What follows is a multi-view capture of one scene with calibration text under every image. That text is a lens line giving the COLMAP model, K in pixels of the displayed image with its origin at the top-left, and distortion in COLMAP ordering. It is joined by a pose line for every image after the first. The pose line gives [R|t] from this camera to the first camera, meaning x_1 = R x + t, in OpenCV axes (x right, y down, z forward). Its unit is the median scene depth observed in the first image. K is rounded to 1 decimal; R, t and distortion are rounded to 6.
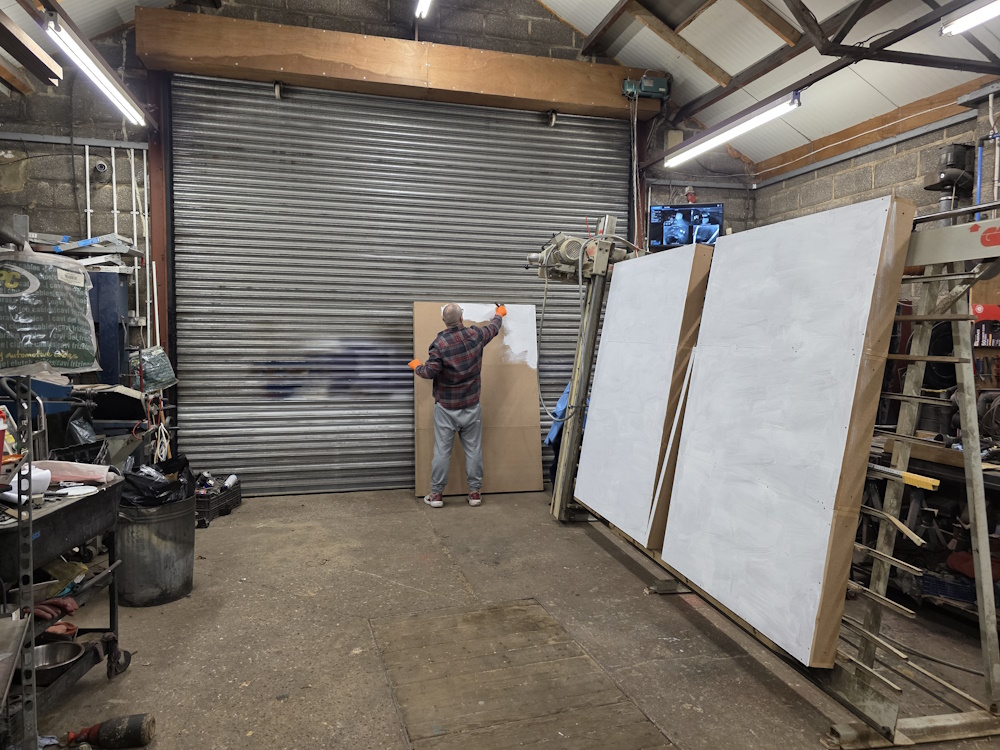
lens RADIAL K [[670.9, 0, 495.4], [0, 670.9, 363.7], [0, 0, 1]] dist [0.056622, -0.046313]
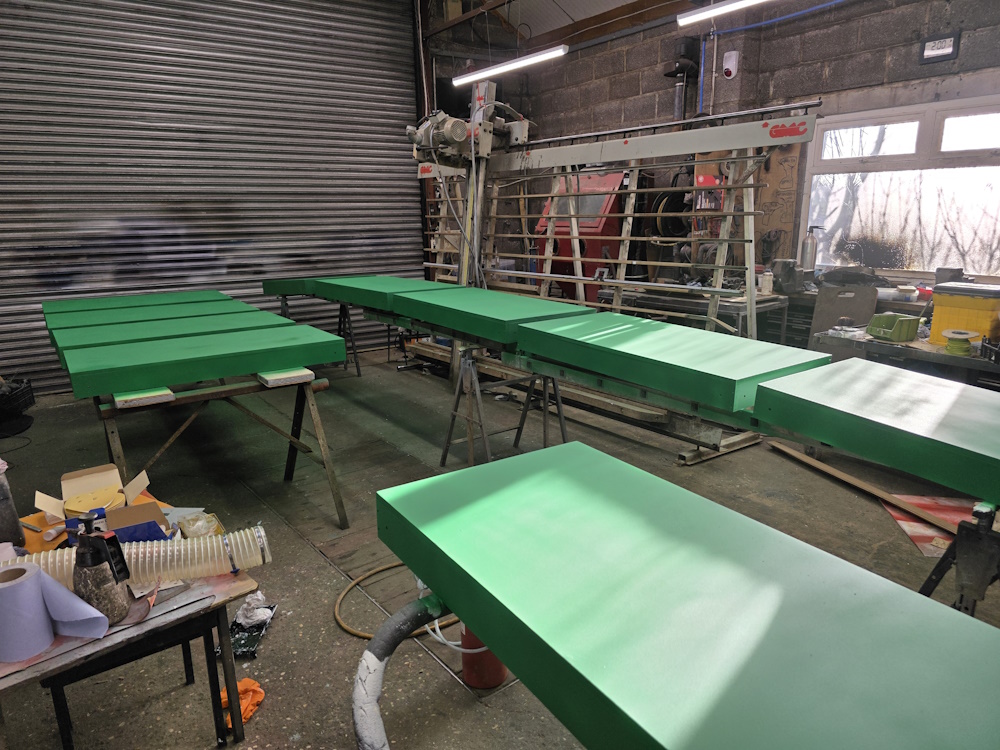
lens RADIAL K [[670.9, 0, 513.3], [0, 670.9, 379.9], [0, 0, 1]] dist [0.056622, -0.046313]
pose [[0.933536, -0.113361, 0.340088, -0.075291], [0.042001, 0.976738, 0.210283, 0.005456], [-0.356014, -0.182023, 0.916581, -0.087586]]
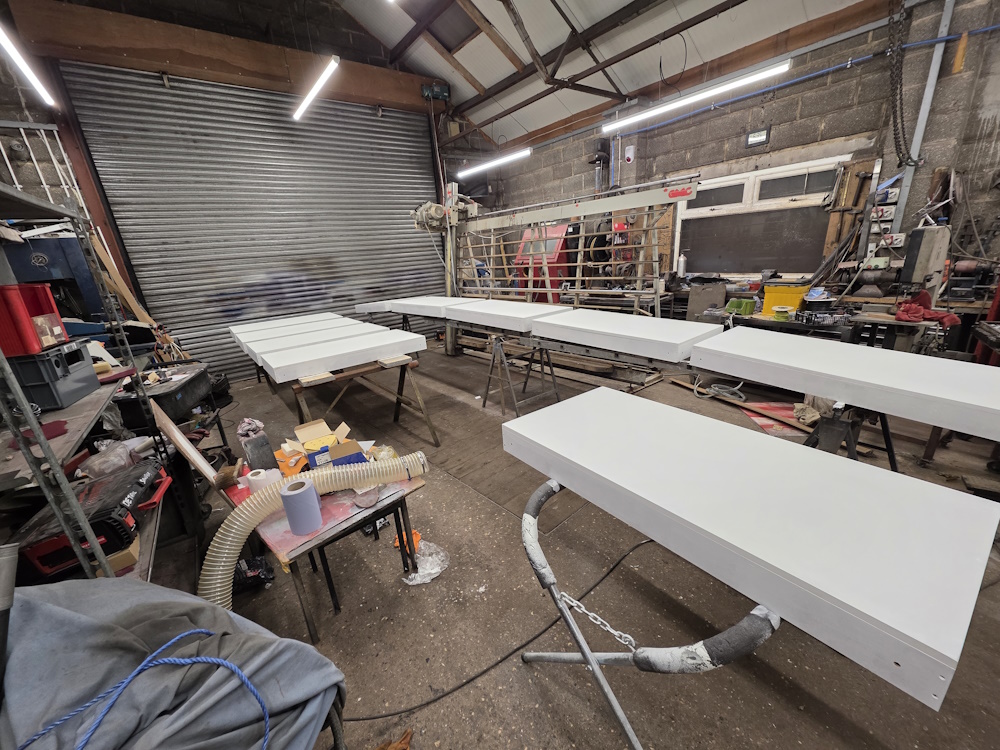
lens RADIAL K [[395.1, 0, 500.7], [0, 395.1, 383.9], [0, 0, 1]] dist [0.008065, -0.002928]
pose [[0.910367, -0.207732, 0.357881, -0.130591], [0.104166, 0.952055, 0.287646, -0.000460], [-0.400476, -0.224584, 0.888359, -0.063066]]
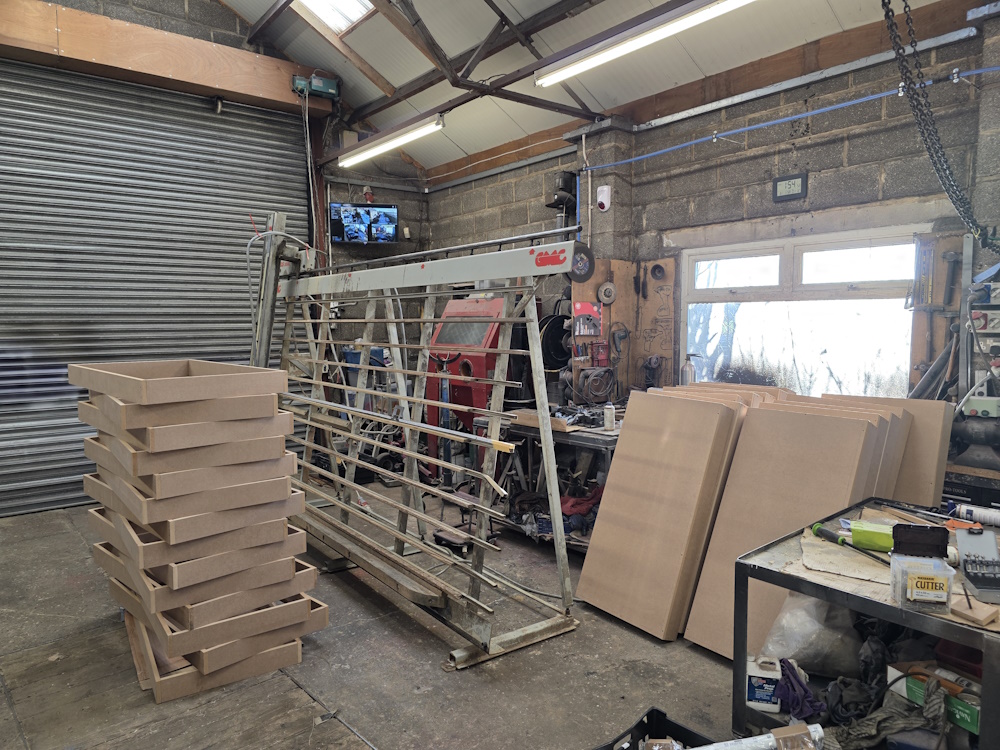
lens RADIAL K [[670.9, 0, 512.8], [0, 670.9, 366.3], [0, 0, 1]] dist [0.056622, -0.046313]
pose [[0.907970, -0.047343, 0.416351, 0.049560], [0.037187, 0.998781, 0.032472, -0.008826], [-0.417381, -0.014001, 0.908624, -0.066196]]
